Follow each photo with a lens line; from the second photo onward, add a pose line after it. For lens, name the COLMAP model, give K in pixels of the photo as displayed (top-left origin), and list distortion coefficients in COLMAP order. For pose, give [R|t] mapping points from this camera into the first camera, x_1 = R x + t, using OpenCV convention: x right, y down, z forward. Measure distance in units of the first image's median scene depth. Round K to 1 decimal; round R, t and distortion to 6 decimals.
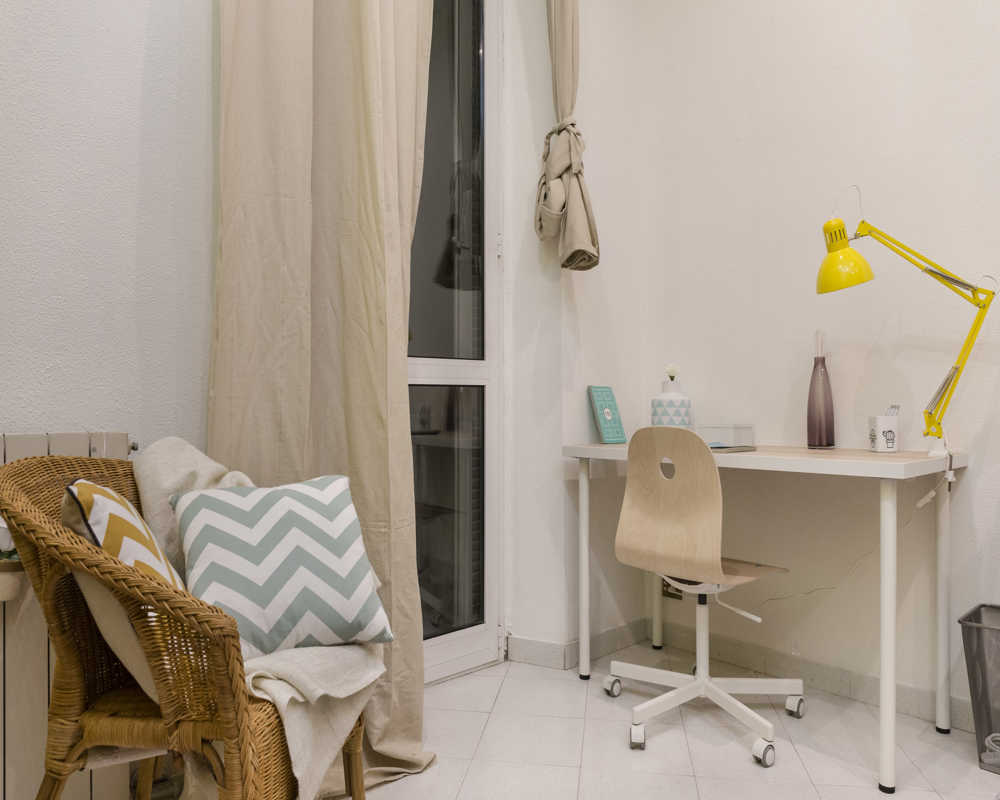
lens RADIAL K [[692.0, 0, 501.2], [0, 692.0, 386.2], [0, 0, 1]] dist [-0.000862, -0.001892]
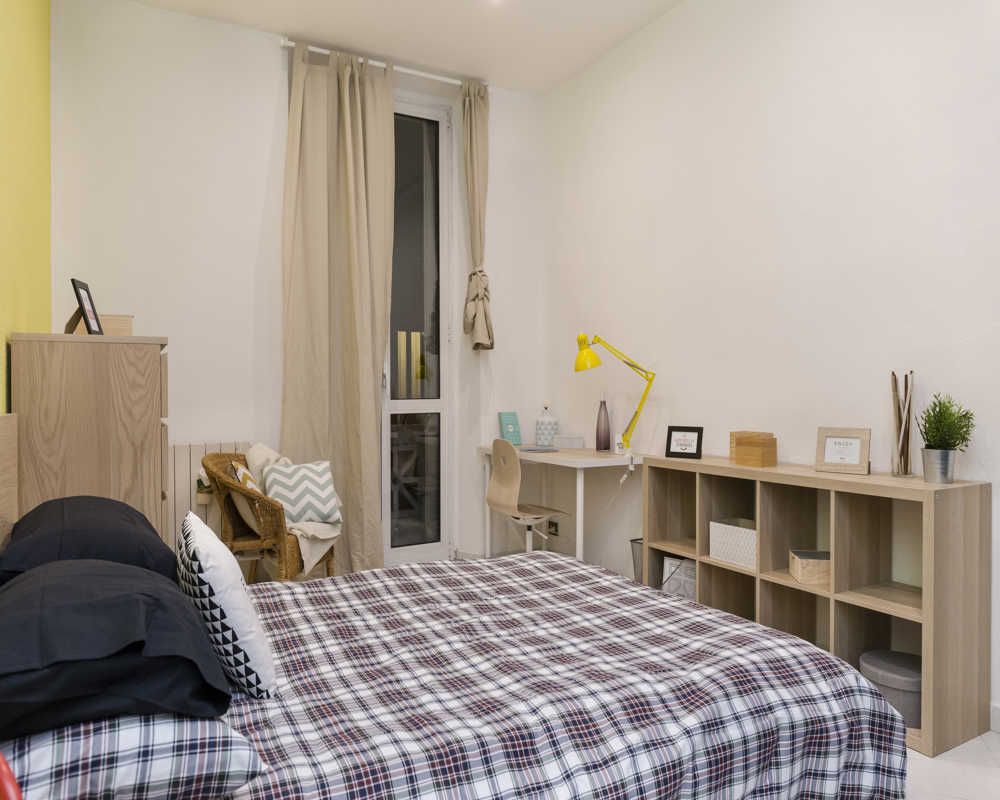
lens RADIAL K [[698.8, 0, 494.7], [0, 698.8, 394.8], [0, 0, 1]] dist [-0.005681, -0.013176]
pose [[0.975991, -0.001519, -0.217804, 0.834075], [0.008916, 0.999416, 0.032984, -0.173922], [0.217627, -0.034134, 0.975435, -1.229541]]
